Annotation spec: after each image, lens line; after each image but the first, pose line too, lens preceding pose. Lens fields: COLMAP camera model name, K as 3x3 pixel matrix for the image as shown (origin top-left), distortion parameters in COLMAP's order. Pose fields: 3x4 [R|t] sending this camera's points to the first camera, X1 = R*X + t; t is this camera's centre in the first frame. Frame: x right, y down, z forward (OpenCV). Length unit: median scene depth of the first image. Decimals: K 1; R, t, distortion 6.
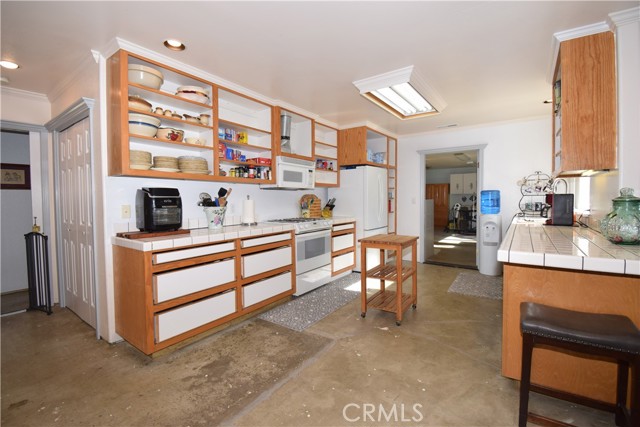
lens RADIAL K [[282.0, 0, 318.1], [0, 282.0, 210.4], [0, 0, 1]] dist [0.011951, -0.022327]
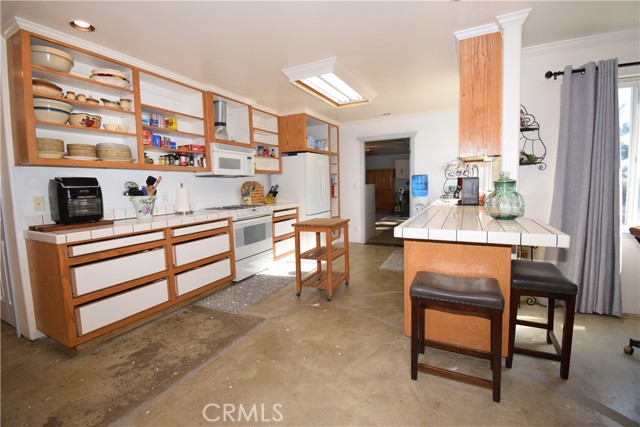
lens RADIAL K [[282.0, 0, 318.1], [0, 282.0, 210.4], [0, 0, 1]] dist [0.011951, -0.022327]
pose [[0.989069, -0.031399, 0.144074, 0.099431], [0.024434, 0.998457, 0.049863, 0.003522], [-0.145417, -0.045798, 0.988310, -0.053015]]
